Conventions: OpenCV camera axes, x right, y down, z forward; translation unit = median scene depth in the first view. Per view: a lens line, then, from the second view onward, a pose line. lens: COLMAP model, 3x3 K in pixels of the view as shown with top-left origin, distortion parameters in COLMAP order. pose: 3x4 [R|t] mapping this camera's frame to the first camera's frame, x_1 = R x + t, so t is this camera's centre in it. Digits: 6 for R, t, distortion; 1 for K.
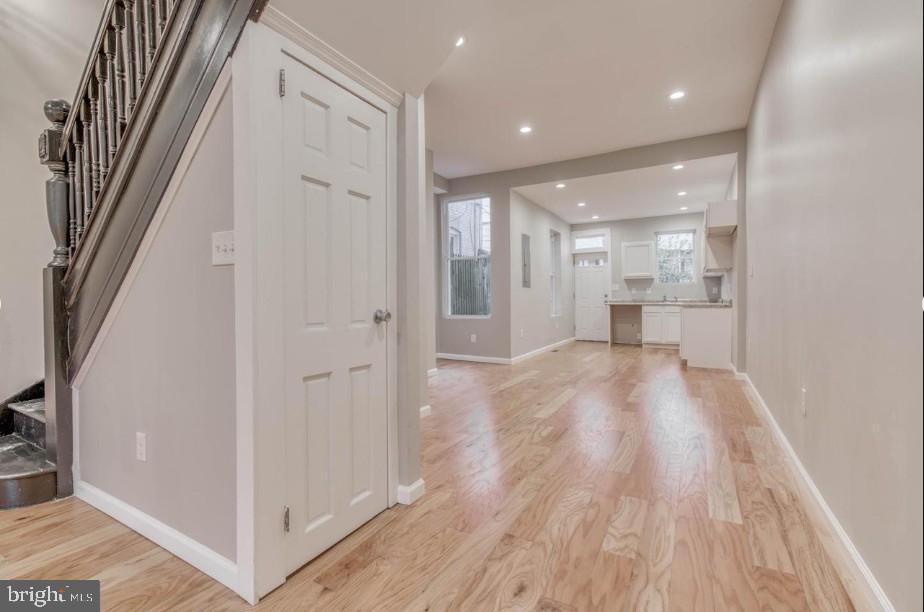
lens RADIAL K [[410.3, 0, 460.4], [0, 410.3, 305.2], [0, 0, 1]] dist [-0.002868, 0.003410]
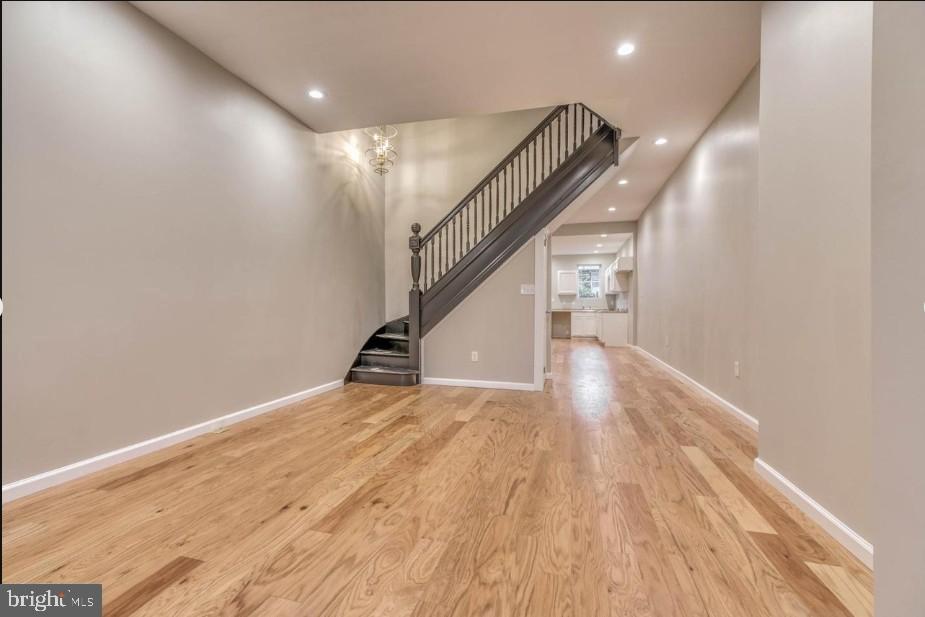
lens RADIAL K [[410.7, 0, 460.4], [0, 410.7, 308.6], [0, 0, 1]] dist [-0.002868, 0.003410]
pose [[0.966082, 0.009018, 0.258078, -0.405220], [-0.005256, 0.999870, -0.015264, 0.014865], [-0.258182, 0.013390, 0.966003, -0.437567]]
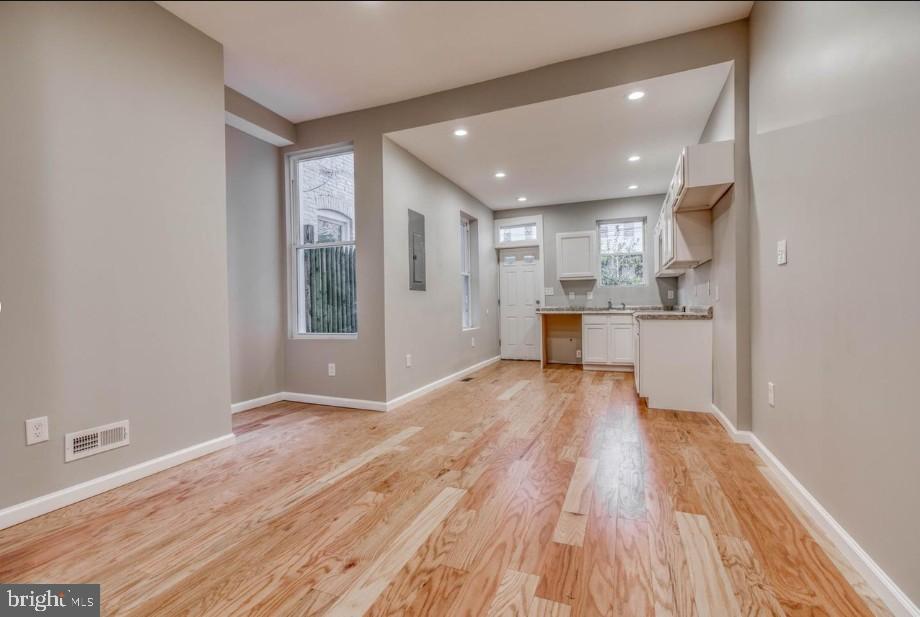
lens RADIAL K [[408.5, 0, 456.9], [0, 408.5, 307.9], [0, 0, 1]] dist [-0.002868, 0.003410]
pose [[0.992637, -0.006703, 0.120946, 0.134556], [0.007861, 0.999928, -0.009100, -0.007601], [-0.120876, 0.009983, 0.992617, 0.307205]]
